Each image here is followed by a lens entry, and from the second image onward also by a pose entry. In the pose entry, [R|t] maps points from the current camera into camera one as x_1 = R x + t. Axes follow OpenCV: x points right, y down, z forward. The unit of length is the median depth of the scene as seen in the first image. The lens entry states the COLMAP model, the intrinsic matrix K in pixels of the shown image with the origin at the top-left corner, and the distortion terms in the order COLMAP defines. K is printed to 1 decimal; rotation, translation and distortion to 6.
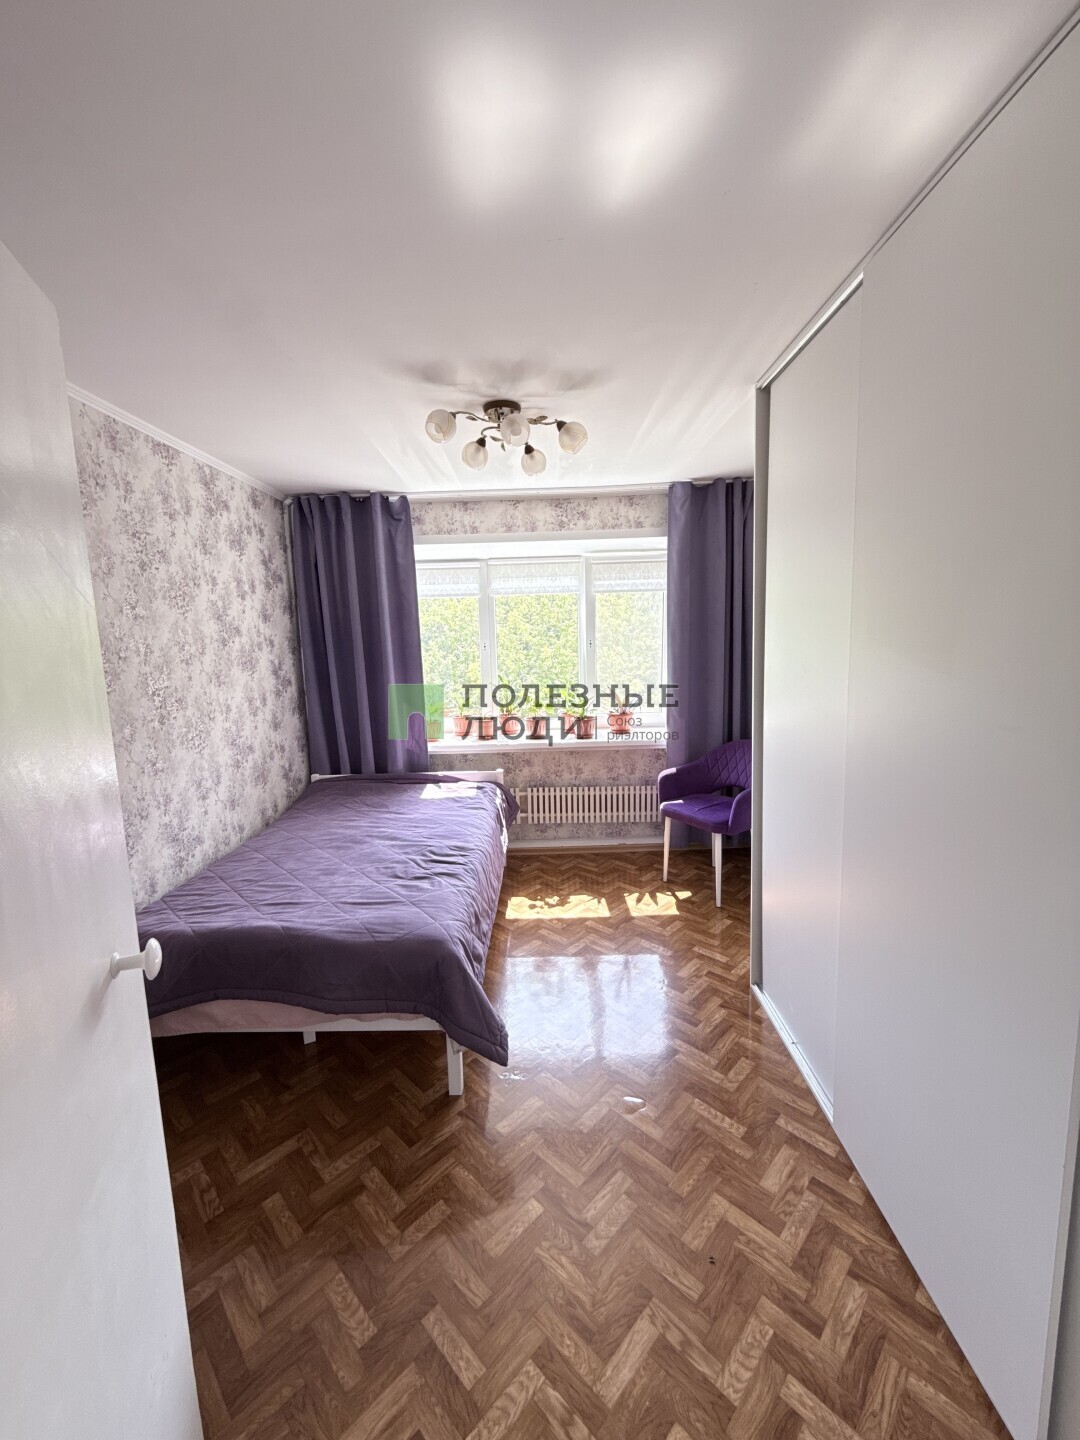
lens RADIAL K [[576.7, 0, 538.0], [0, 576.7, 714.1], [0, 0, 1]] dist [0.000412, 0.000418]
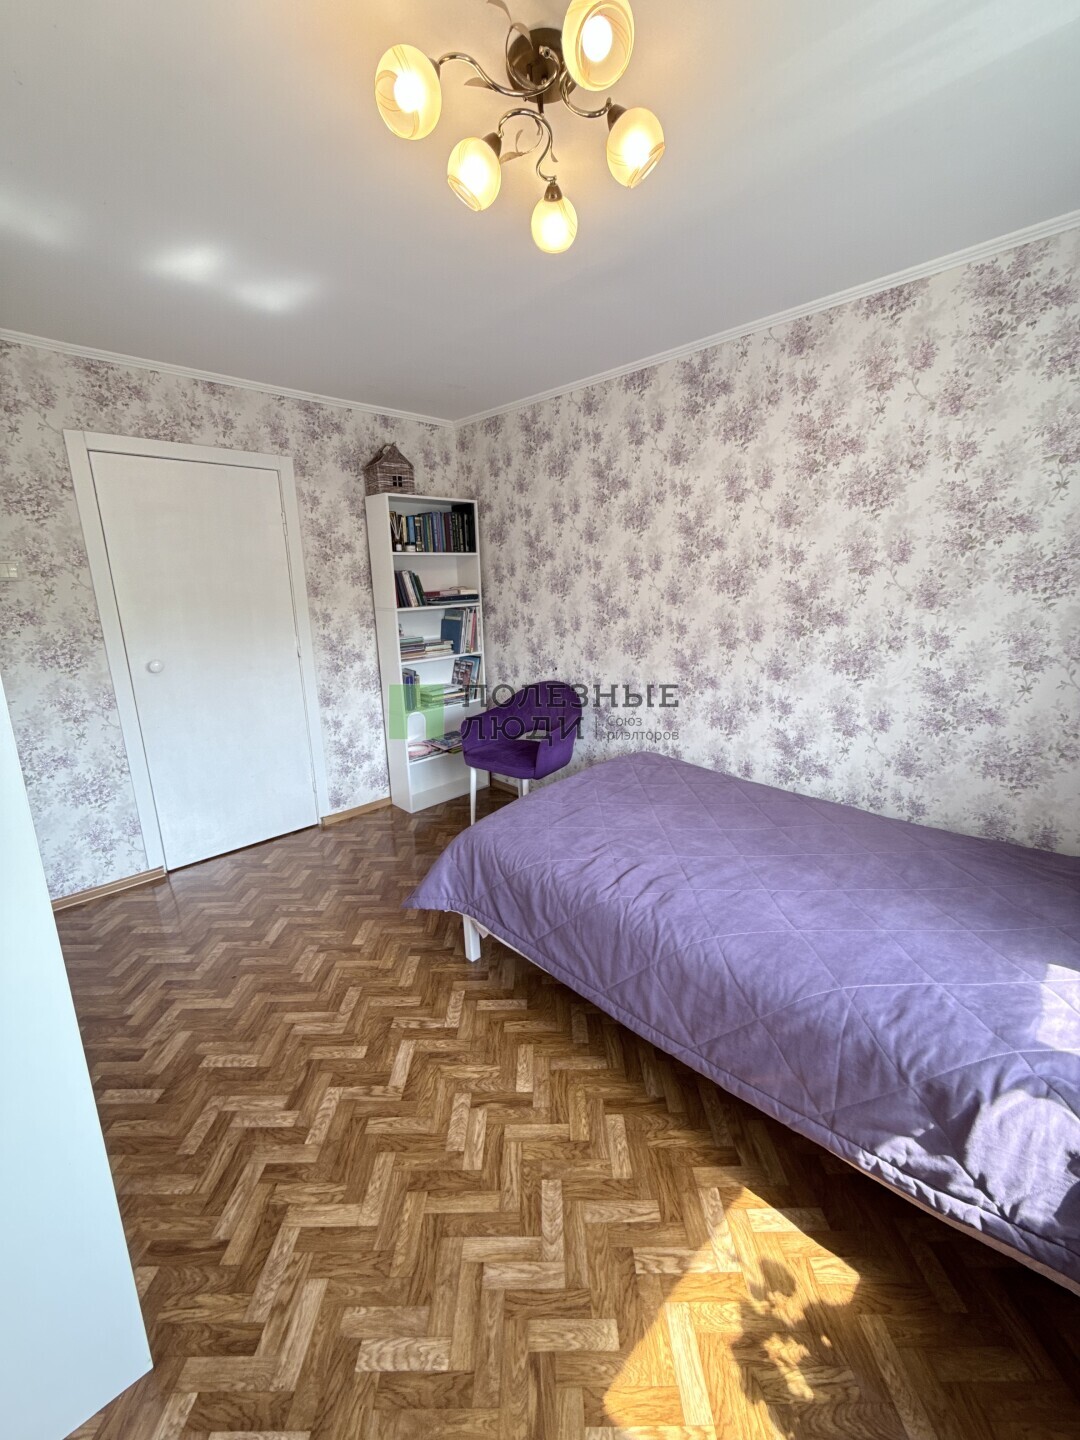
lens RADIAL K [[576.7, 0, 538.0], [0, 576.7, 714.1], [0, 0, 1]] dist [0.000412, 0.000418]
pose [[-0.705612, 0.205780, -0.678061, 0.569903], [-0.056761, 0.937415, 0.343556, -0.177852], [0.706322, 0.280904, -0.649771, 1.533565]]
